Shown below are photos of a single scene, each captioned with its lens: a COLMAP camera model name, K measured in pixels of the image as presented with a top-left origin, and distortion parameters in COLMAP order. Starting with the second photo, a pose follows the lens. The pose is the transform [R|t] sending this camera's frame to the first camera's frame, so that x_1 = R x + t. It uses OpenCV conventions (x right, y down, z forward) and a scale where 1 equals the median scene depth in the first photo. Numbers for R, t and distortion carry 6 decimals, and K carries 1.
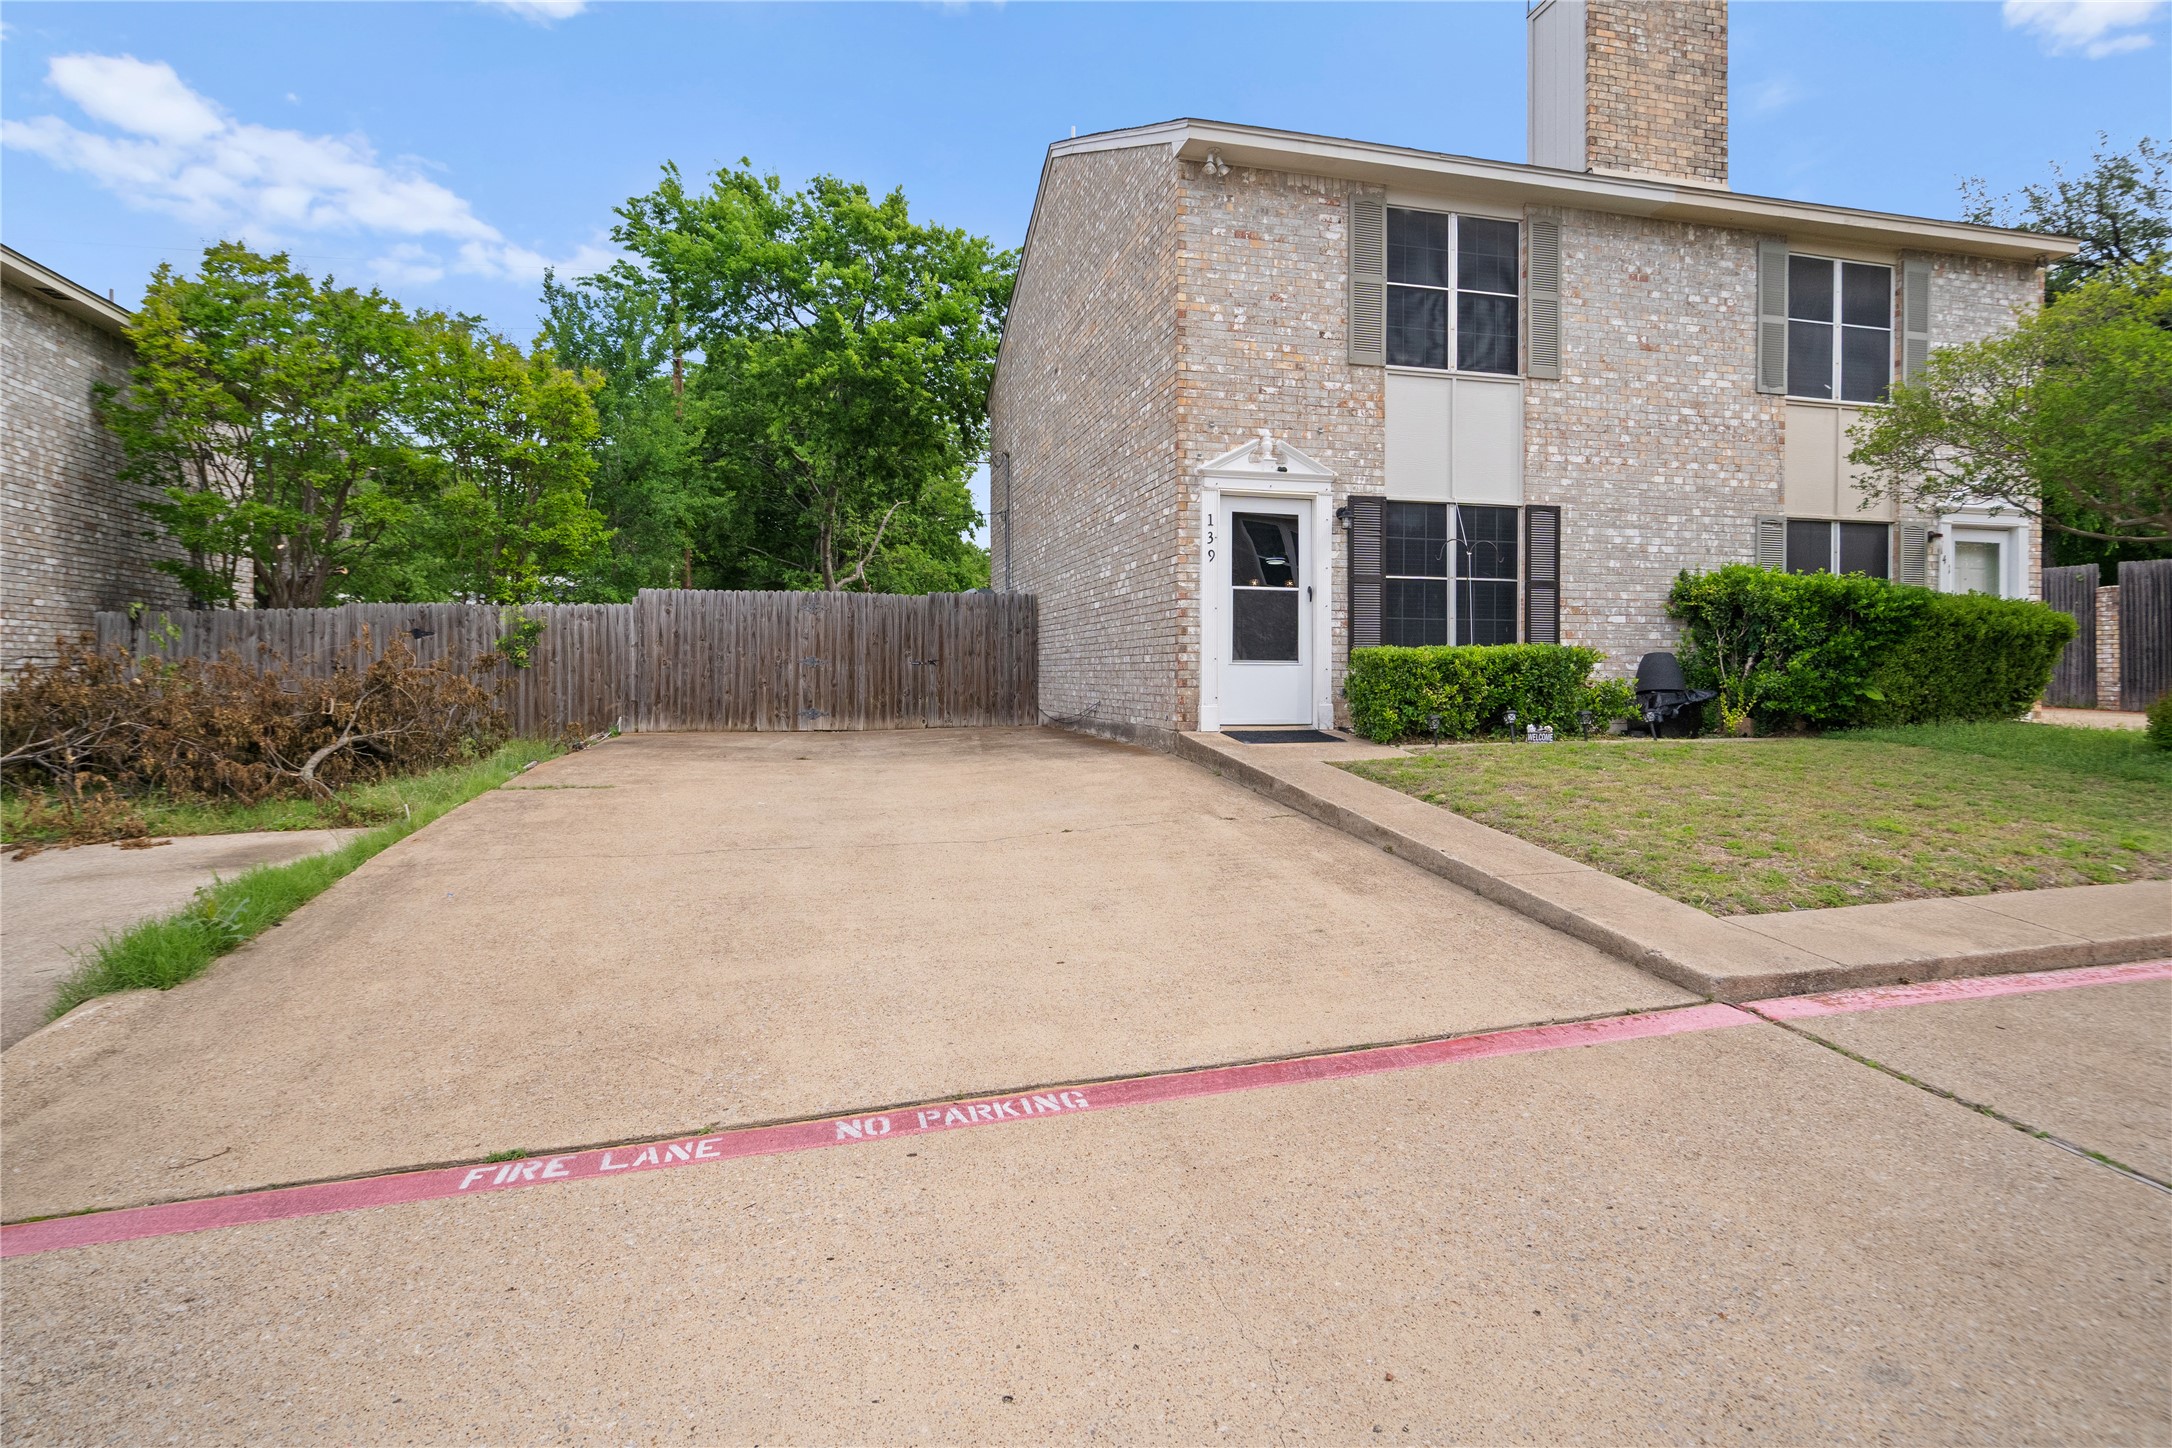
lens RADIAL K [[1128.1, 0, 1075.9], [0, 1128.1, 677.0], [0, 0, 1]] dist [0.004514, 0.000531]
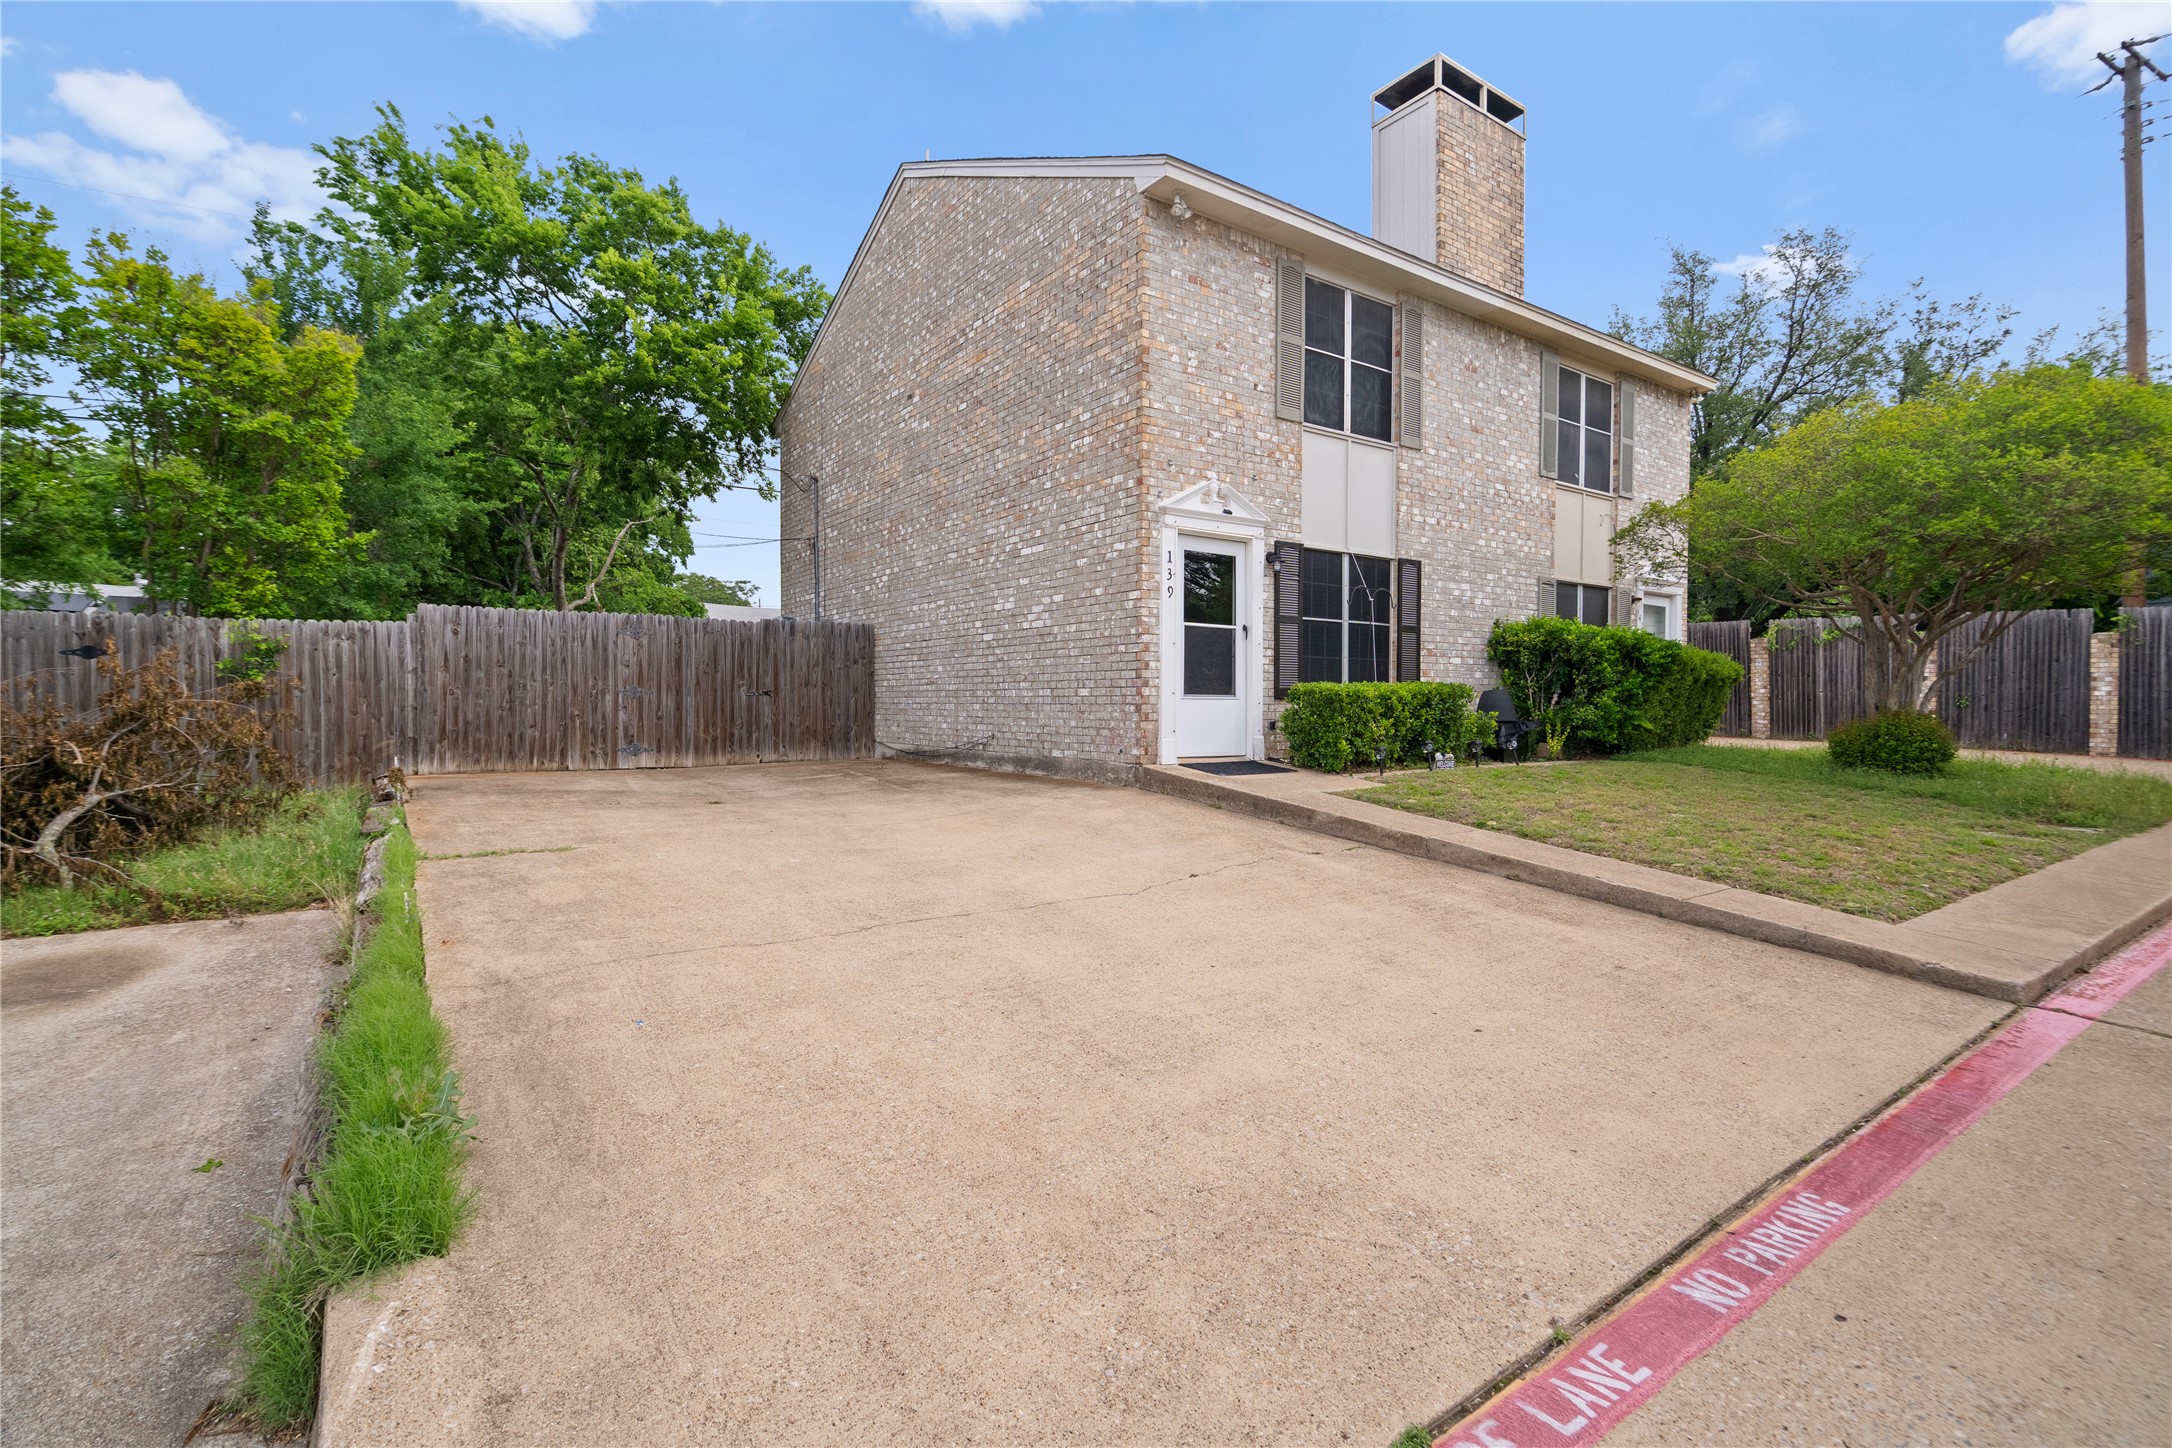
lens RADIAL K [[1027.5, 0, 1088.0], [0, 1027.5, 719.5], [0, 0, 1]] dist [0.000546, -0.000342]
pose [[0.934358, -0.004054, 0.356313, -0.253075], [-0.001027, 0.999900, 0.014072, -0.004638], [-0.356334, -0.013514, 0.934261, 0.141294]]
